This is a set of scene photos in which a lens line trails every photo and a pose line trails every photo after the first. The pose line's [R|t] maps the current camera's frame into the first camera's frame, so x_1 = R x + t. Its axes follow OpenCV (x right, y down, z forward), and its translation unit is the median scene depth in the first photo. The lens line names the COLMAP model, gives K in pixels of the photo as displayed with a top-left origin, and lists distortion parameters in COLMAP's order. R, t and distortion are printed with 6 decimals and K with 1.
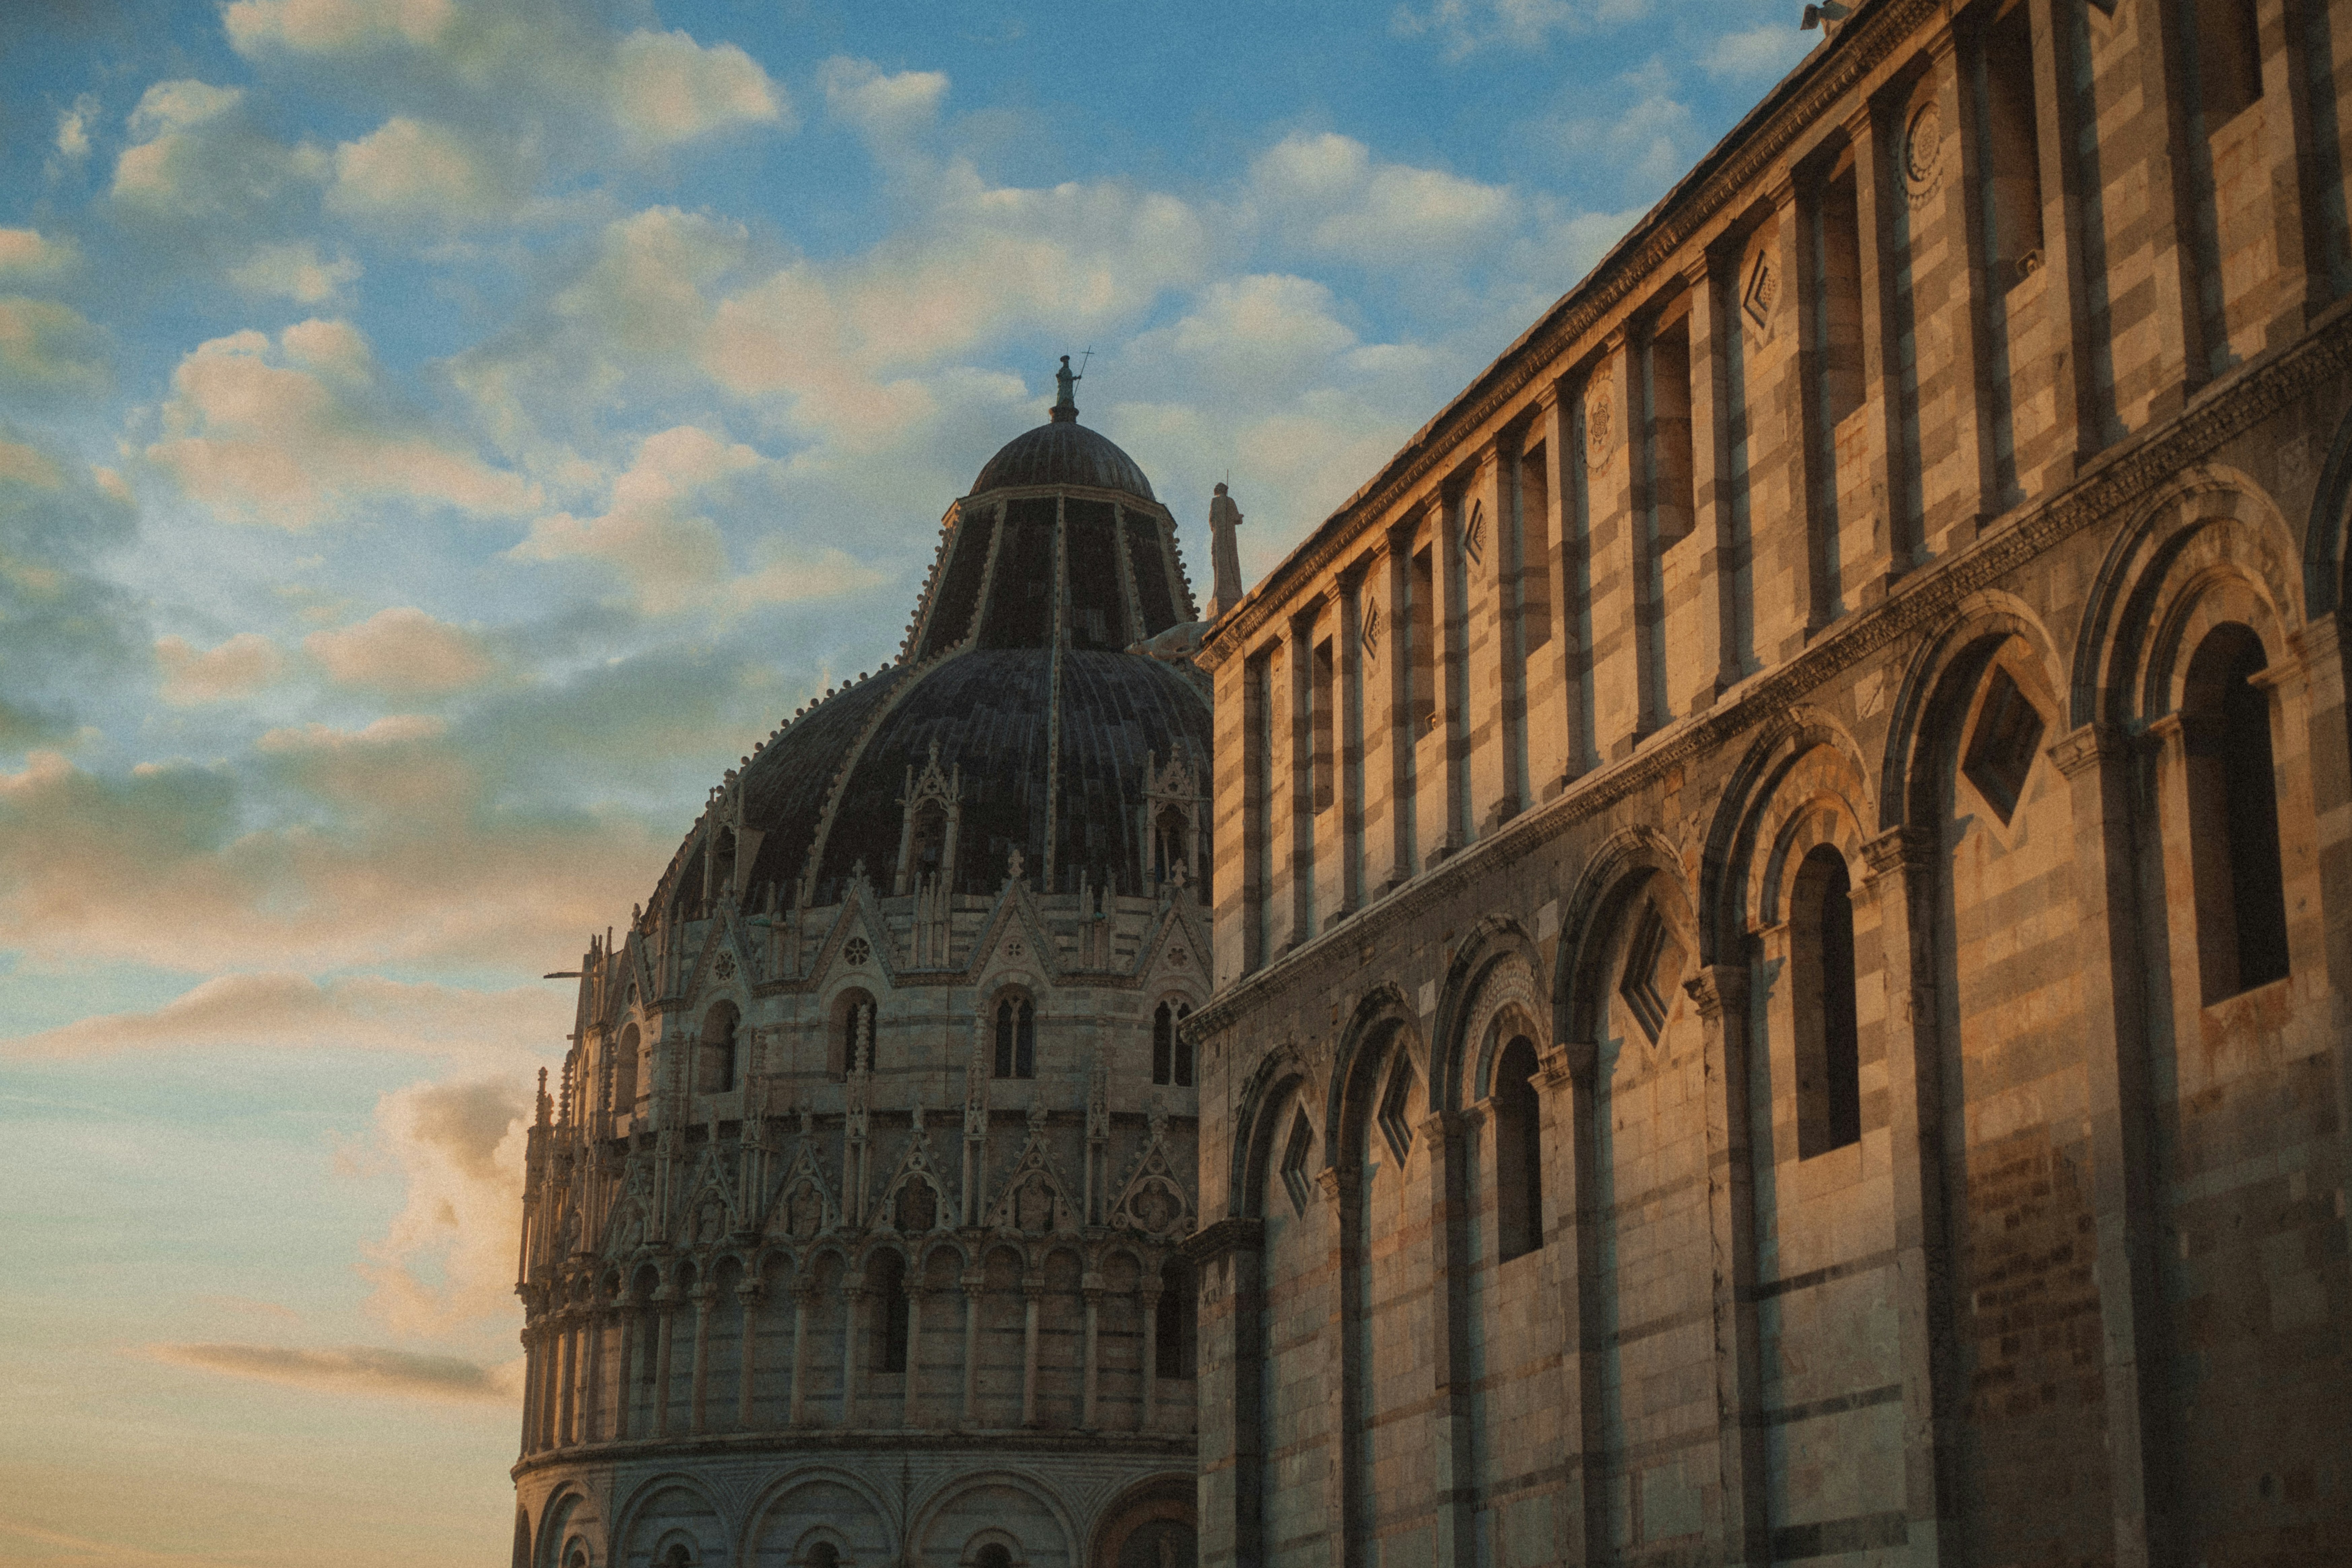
lens RADIAL K [[3629.0, 0, 1169.8], [0, 3629.0, 750.1], [0, 0, 1]] dist [-0.001609, -0.129827]
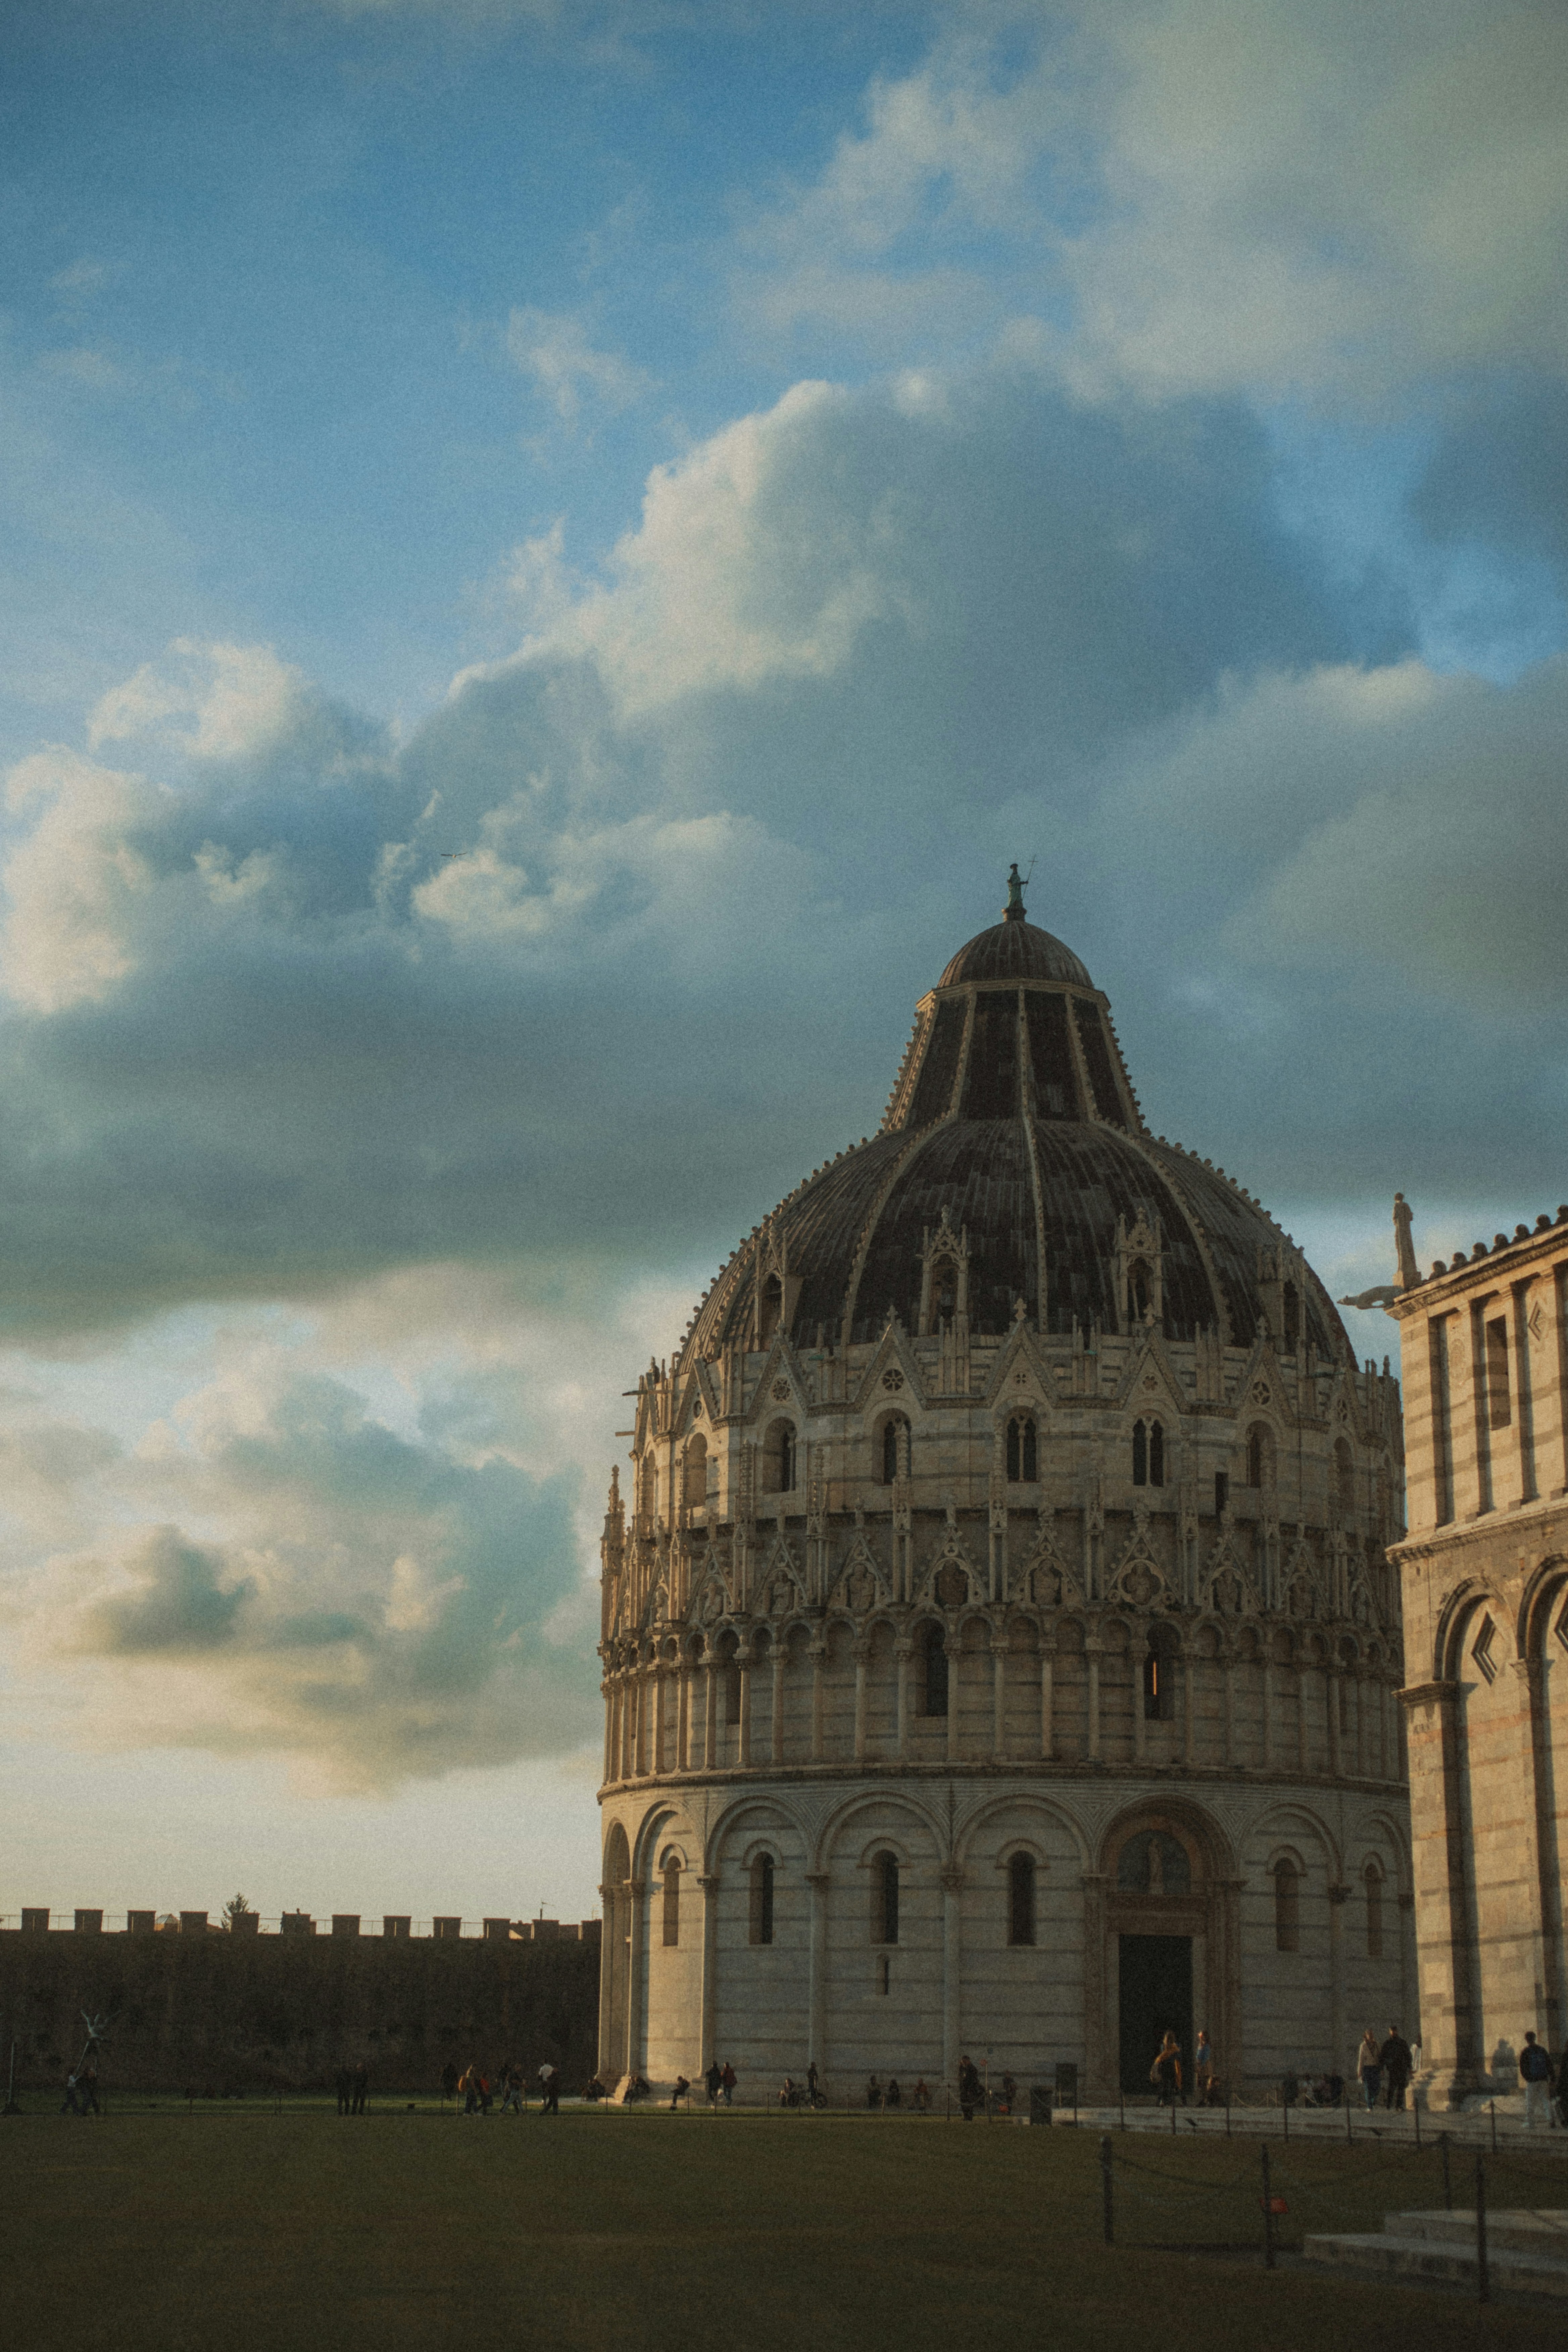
lens RADIAL K [[3628.9, 0, 784.0], [0, 3628.9, 1176.0], [0, 0, 1]] dist [-0.001609, -0.129827]
pose [[0.999818, -0.007796, -0.017427, -0.102946], [0.008541, 0.999036, 0.043057, -0.070054], [0.017074, -0.043198, 0.998921, -0.250494]]
